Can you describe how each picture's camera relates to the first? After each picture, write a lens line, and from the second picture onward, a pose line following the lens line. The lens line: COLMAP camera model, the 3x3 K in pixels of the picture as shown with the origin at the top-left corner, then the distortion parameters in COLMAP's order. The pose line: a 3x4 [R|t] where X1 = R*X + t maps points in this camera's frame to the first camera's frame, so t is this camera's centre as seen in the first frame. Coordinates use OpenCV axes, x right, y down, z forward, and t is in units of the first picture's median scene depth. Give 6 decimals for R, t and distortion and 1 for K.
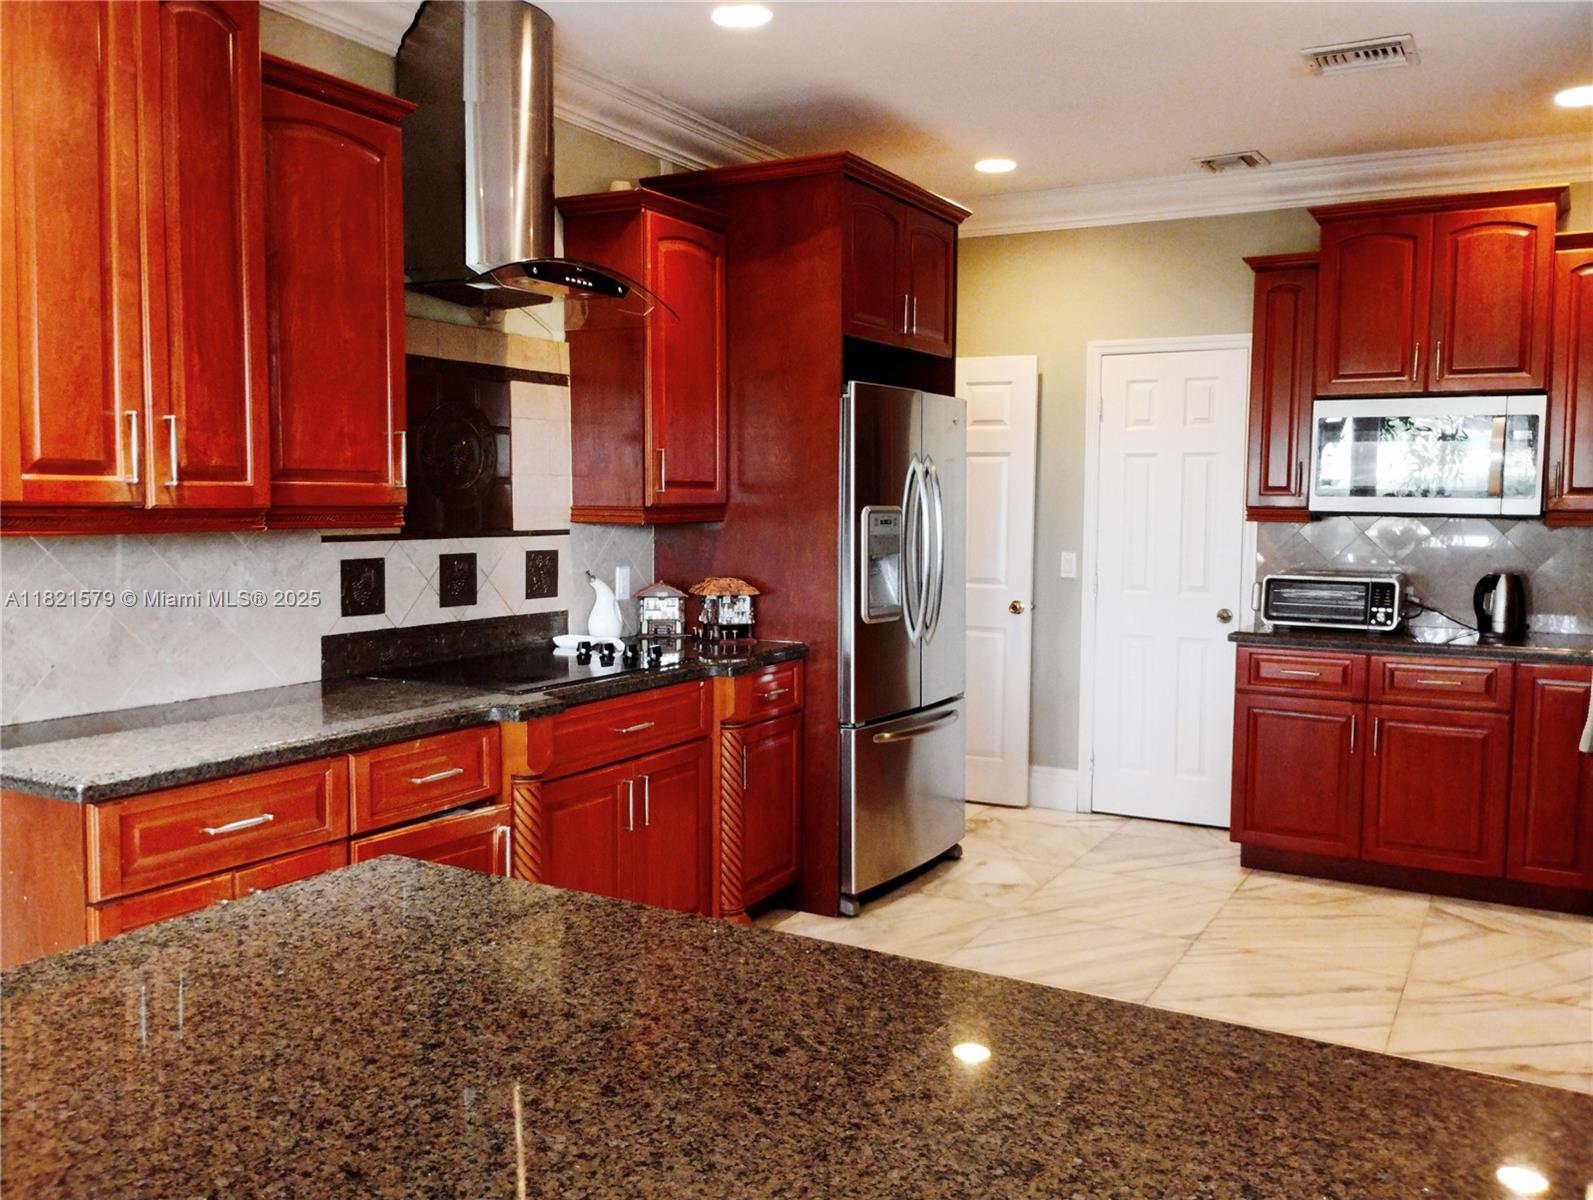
lens RADIAL K [[1301.8, 0, 796.5], [0, 1301.8, 600.0], [0, 0, 1]] dist [0.057328, -0.111735]
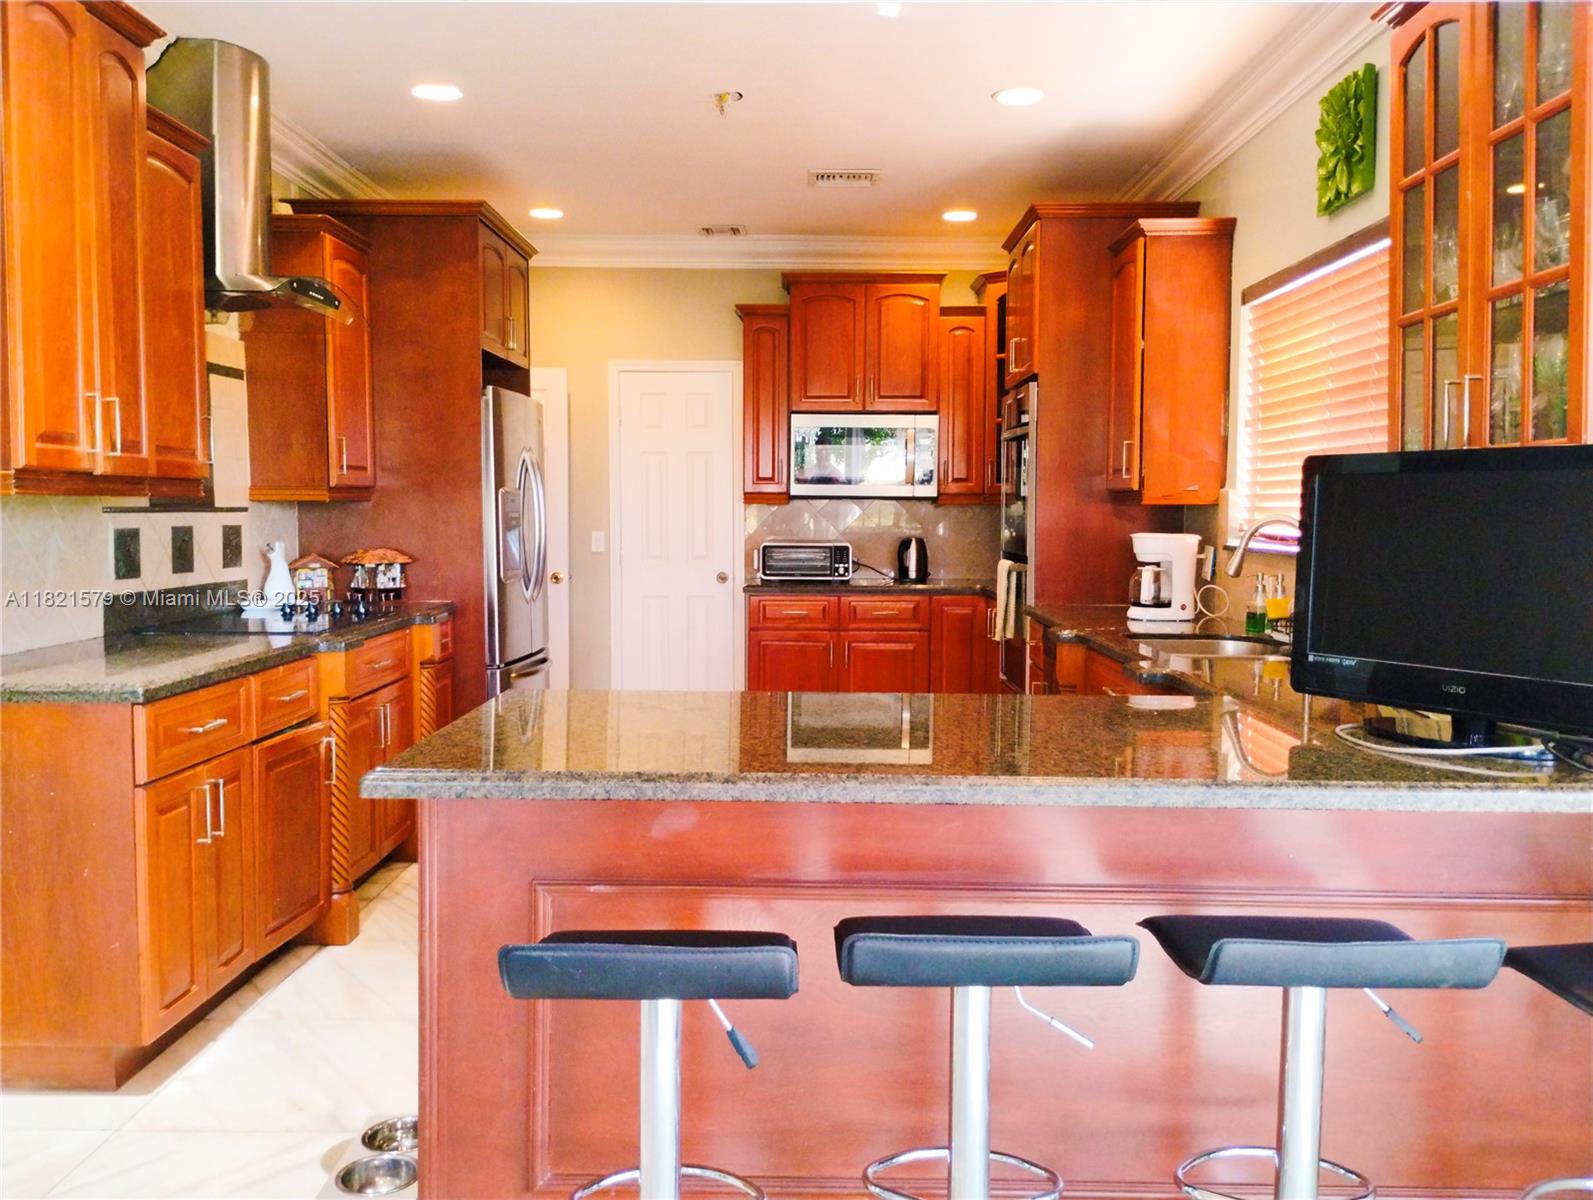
lens RADIAL K [[1301.8, 0, 796.5], [0, 1301.8, 600.0], [0, 0, 1]] dist [0.057328, -0.111735]
pose [[0.872039, -0.039871, 0.487809, -0.295161], [0.042199, 0.999090, 0.006223, 0.036297], [-0.487613, 0.015159, 0.872928, -0.202670]]
